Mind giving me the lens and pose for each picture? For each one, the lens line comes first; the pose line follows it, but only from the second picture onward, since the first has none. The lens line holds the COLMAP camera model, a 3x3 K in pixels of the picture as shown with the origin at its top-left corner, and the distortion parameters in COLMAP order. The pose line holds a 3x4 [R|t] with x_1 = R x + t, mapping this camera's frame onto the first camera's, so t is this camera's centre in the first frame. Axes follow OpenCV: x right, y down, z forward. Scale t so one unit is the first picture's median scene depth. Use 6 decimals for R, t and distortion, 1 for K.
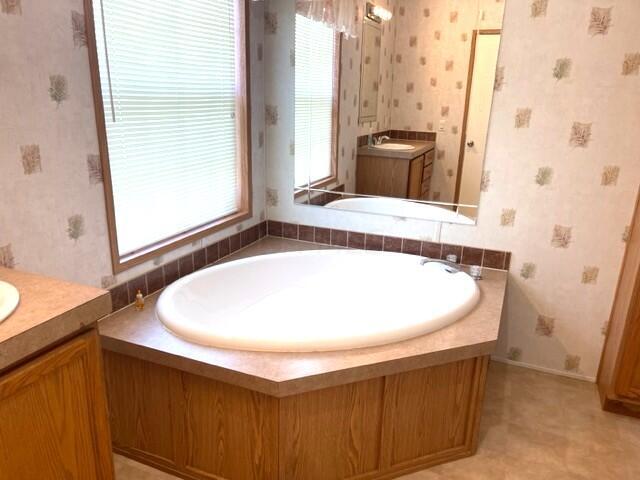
lens RADIAL K [[480.8, 0, 314.4], [0, 480.8, 236.4], [0, 0, 1]] dist [0.064100, -0.082680]
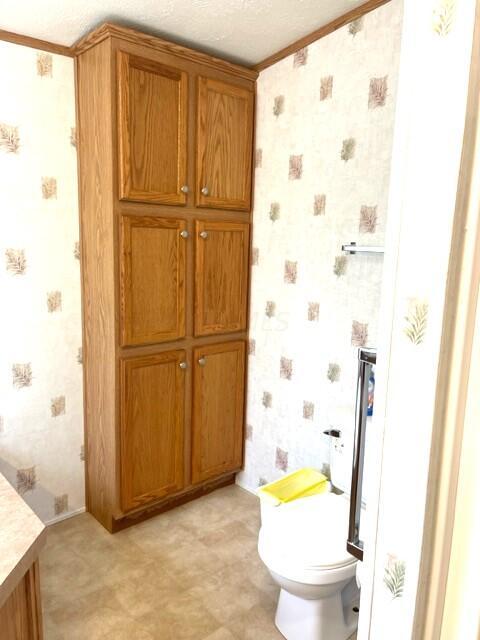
lens RADIAL K [[480.8, 0, 239.2], [0, 480.8, 319.7], [0, 0, 1]] dist [0.064100, -0.082680]
pose [[0.447190, -0.164260, 0.879227, -0.082644], [0.252324, 0.966235, 0.052179, -0.046960], [-0.858110, 0.198516, 0.473538, 0.238869]]
